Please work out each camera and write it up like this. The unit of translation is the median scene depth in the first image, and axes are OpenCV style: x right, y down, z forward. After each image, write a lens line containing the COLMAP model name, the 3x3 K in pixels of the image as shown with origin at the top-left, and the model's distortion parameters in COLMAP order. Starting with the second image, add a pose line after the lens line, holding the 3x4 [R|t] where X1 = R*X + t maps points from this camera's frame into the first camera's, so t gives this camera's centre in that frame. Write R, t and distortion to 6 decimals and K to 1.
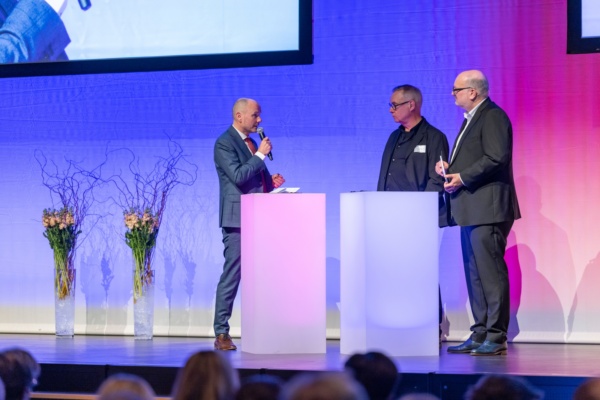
lens RADIAL K [[2236.4, 0, 300.0], [0, 2236.4, 200.0], [0, 0, 1]] dist [0.000314, 0.428759]
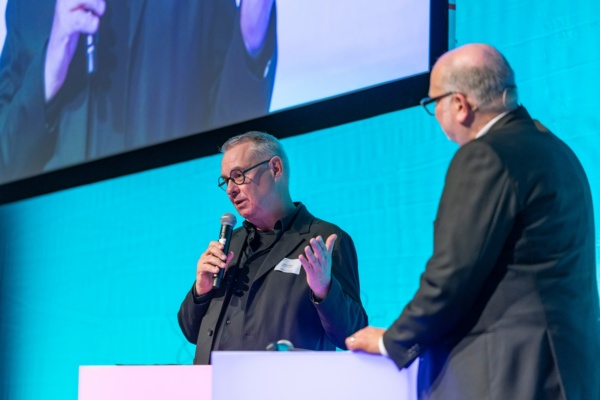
lens RADIAL K [[2316.4, 0, 300.0], [0, 2316.4, 200.0], [0, 0, 1]] dist [-0.129520, -0.713091]
pose [[0.868789, -0.049926, -0.492660, 0.192109], [-0.002134, 0.994518, -0.104548, 0.008814], [0.495179, 0.091881, 0.863919, 0.520607]]
